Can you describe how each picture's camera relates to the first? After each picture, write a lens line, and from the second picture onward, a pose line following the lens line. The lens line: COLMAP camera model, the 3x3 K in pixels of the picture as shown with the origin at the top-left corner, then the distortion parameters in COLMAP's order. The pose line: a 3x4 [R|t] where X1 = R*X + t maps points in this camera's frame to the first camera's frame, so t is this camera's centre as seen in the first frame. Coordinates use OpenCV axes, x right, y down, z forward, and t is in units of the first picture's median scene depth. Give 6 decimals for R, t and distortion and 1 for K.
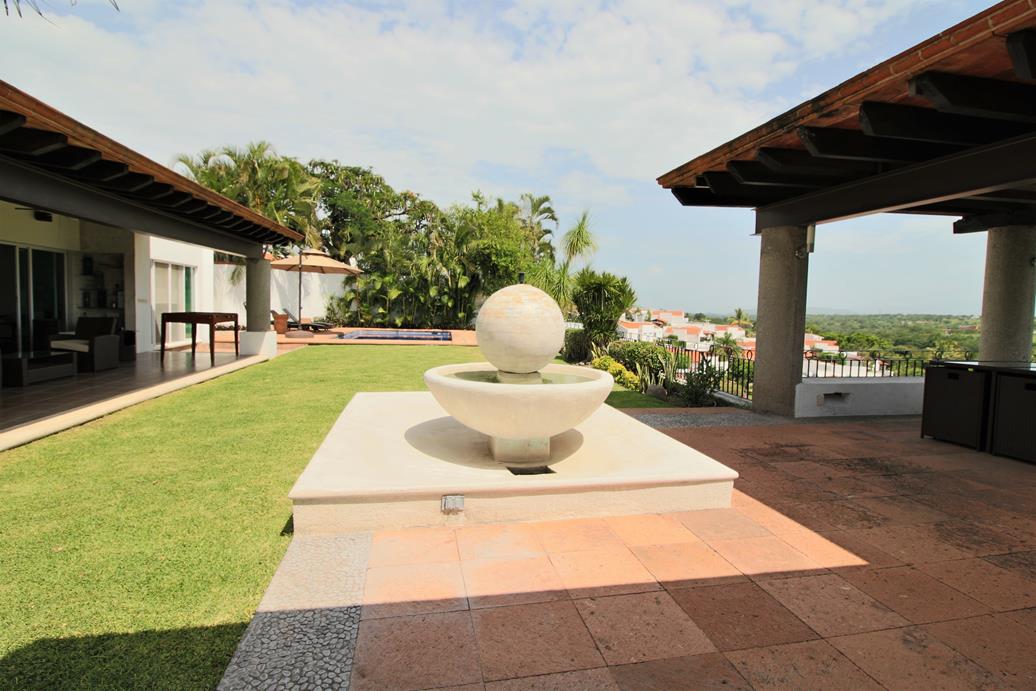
lens RADIAL K [[535.9, 0, 518.0], [0, 535.9, 345.5], [0, 0, 1]] dist [-0.001310, -0.000341]
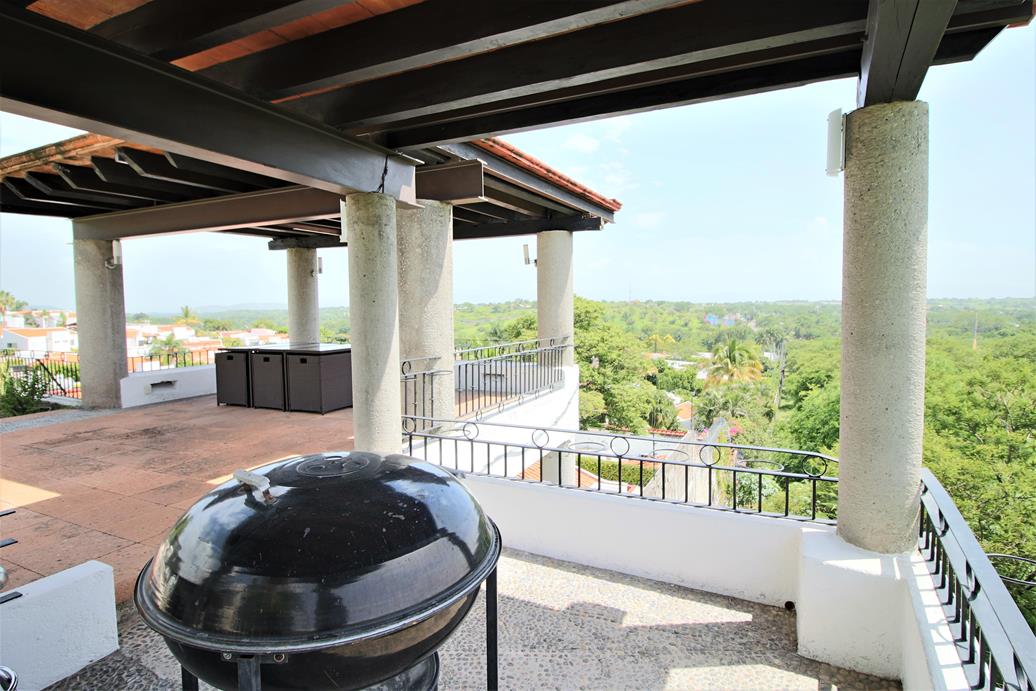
lens RADIAL K [[544.6, 0, 515.1], [0, 544.6, 339.1], [0, 0, 1]] dist [-0.001918, -0.001808]
pose [[0.600428, -0.078142, 0.795851, 0.107475], [0.082605, 0.995951, 0.035468, 0.016223], [-0.795401, 0.044446, 0.604452, -0.363770]]
